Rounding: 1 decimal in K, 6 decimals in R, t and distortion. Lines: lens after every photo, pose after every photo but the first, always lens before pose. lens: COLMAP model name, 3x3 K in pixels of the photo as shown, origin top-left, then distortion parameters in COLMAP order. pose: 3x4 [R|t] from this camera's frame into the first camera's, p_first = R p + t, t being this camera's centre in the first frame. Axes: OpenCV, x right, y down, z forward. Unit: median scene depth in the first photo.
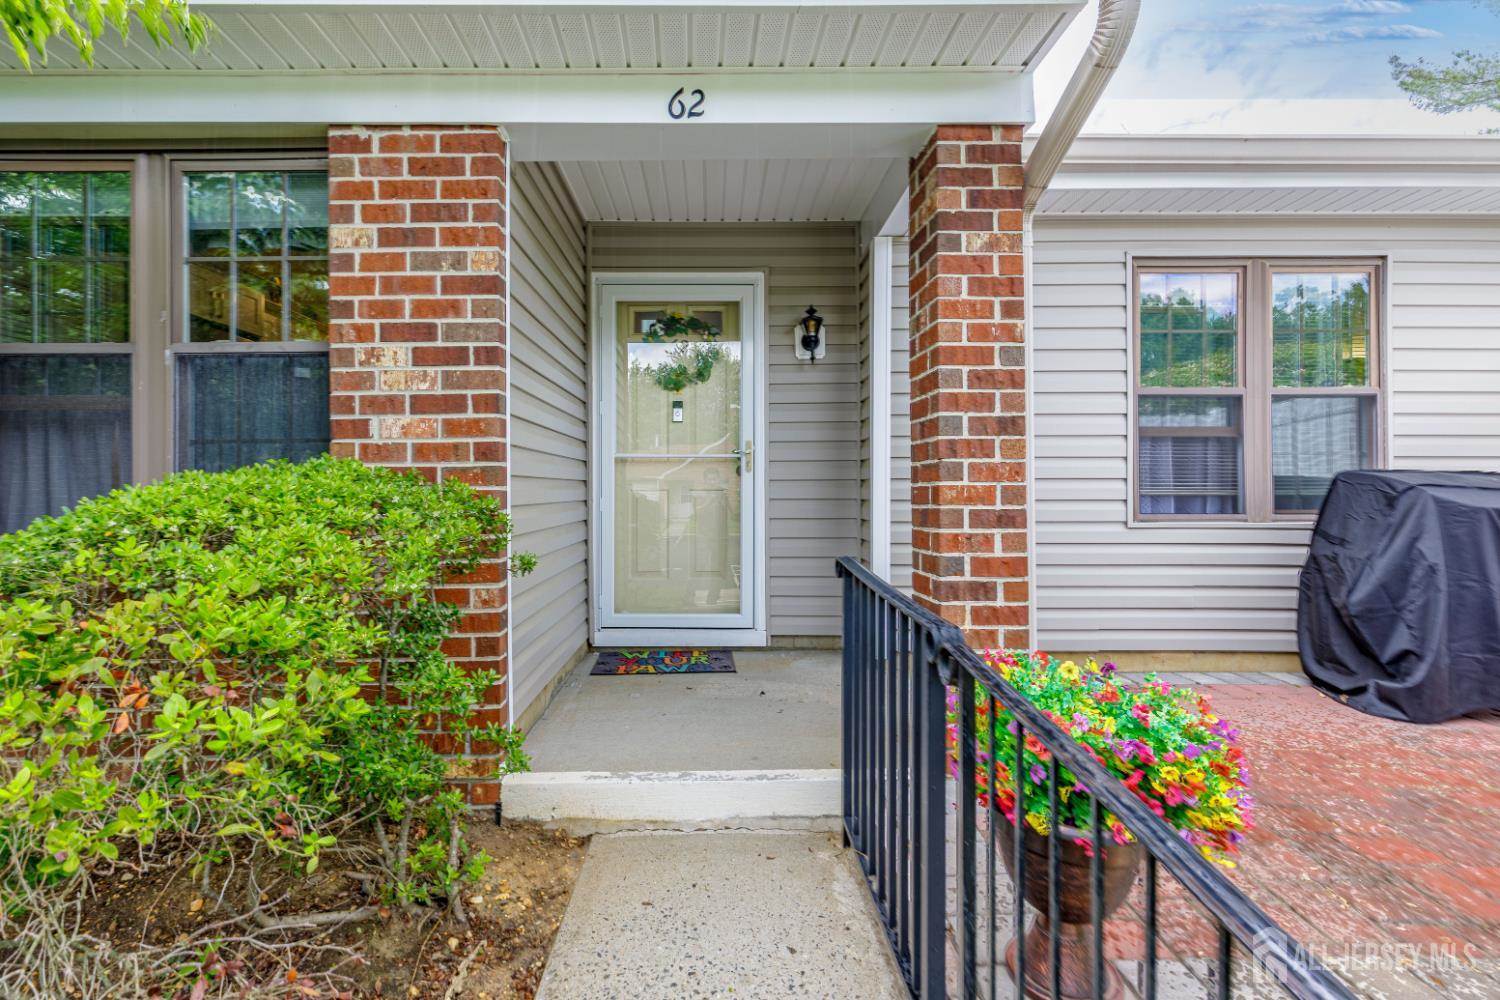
lens RADIAL K [[689.9, 0, 711.7], [0, 689.9, 490.8], [0, 0, 1]] dist [-0.003572, -0.000526]
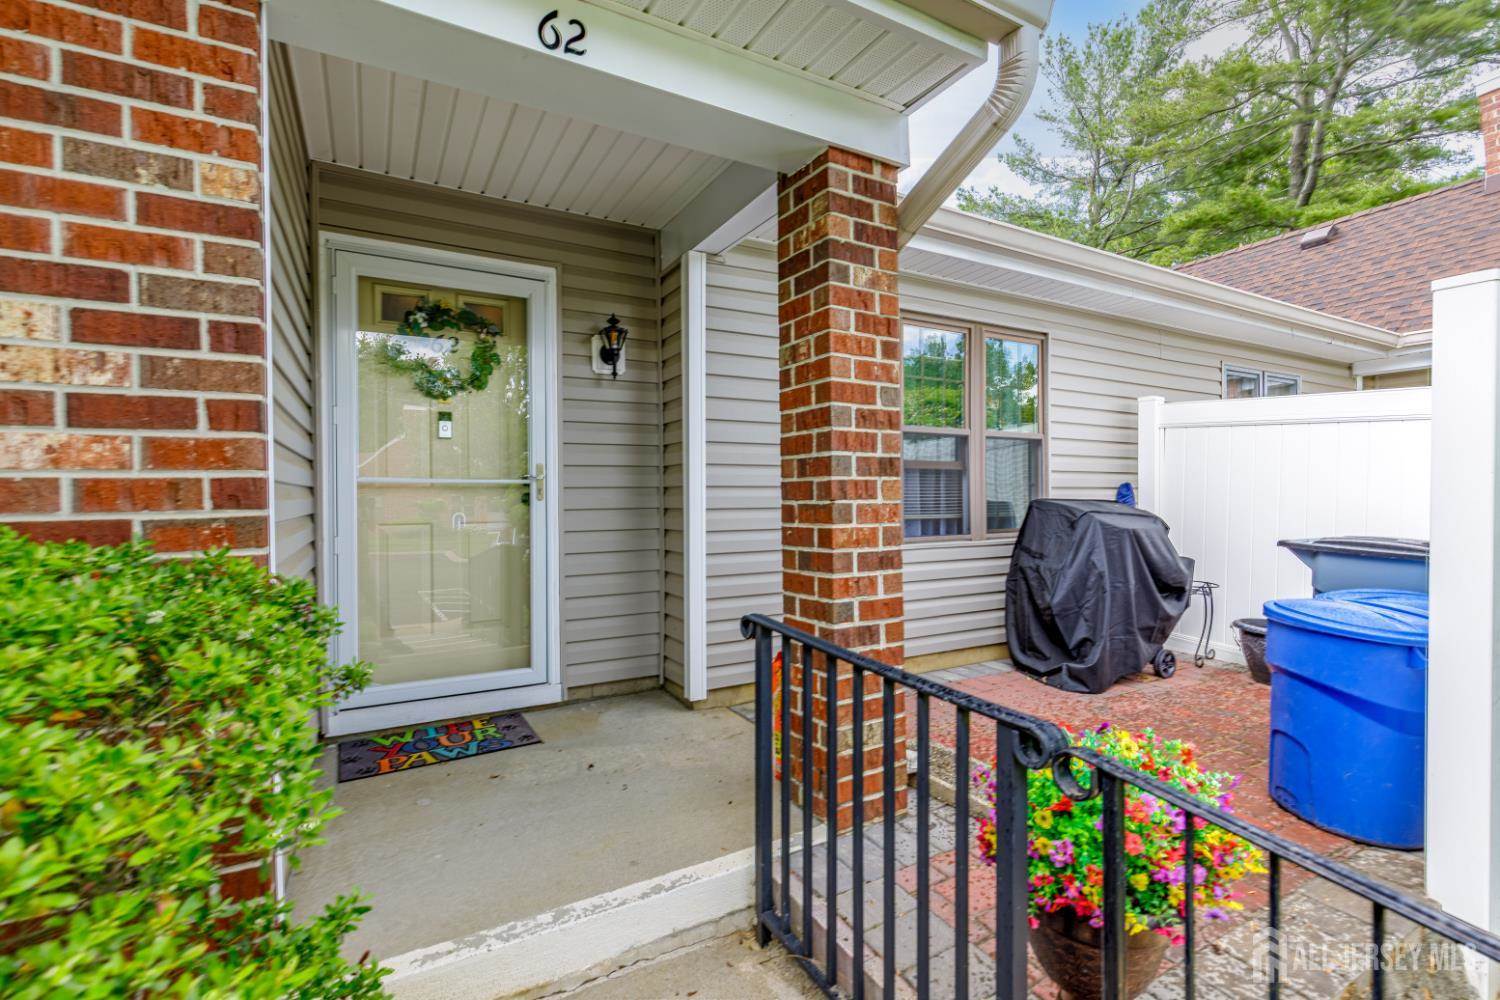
lens RADIAL K [[677.3, 0, 754.1], [0, 677.3, 503.9], [0, 0, 1]] dist [0.000560, -0.000705]
pose [[0.870474, -0.008821, 0.492135, -0.219540], [0.005284, 0.999949, 0.008577, -0.049728], [-0.492186, -0.004866, 0.870477, 0.241946]]
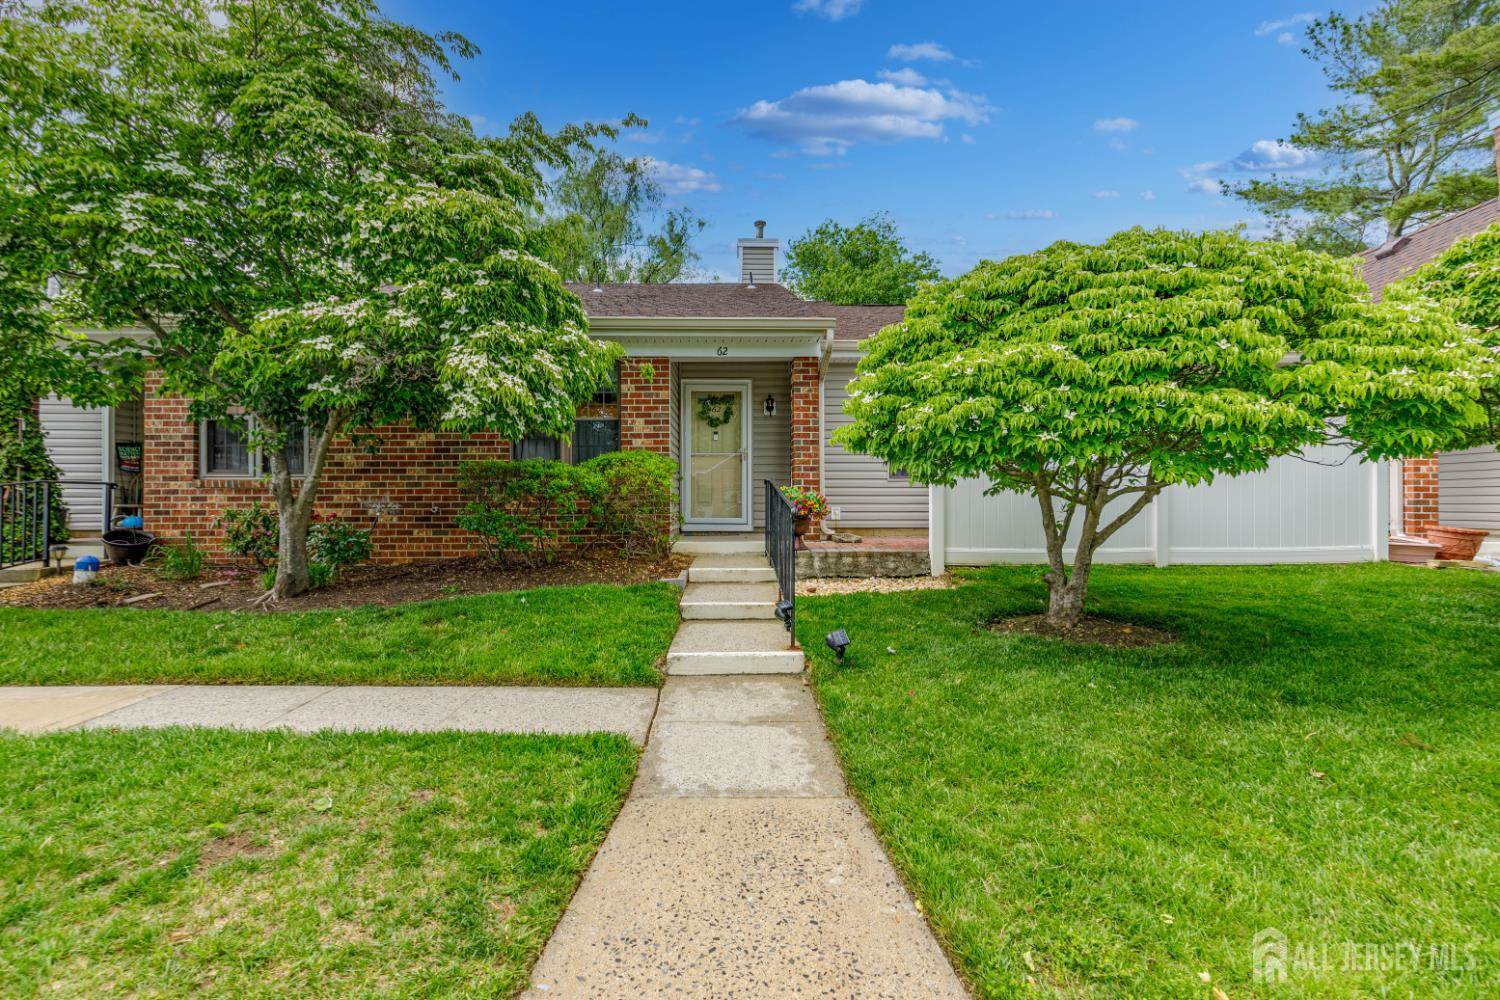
lens RADIAL K [[677.3, 0, 754.1], [0, 677.3, 503.9], [0, 0, 1]] dist [0.000560, -0.000705]
pose [[0.999455, -0.000030, 0.032998, 0.010733], [0.000084, 0.999999, -0.001611, 0.224812], [-0.032998, 0.001613, 0.999454, -2.434863]]
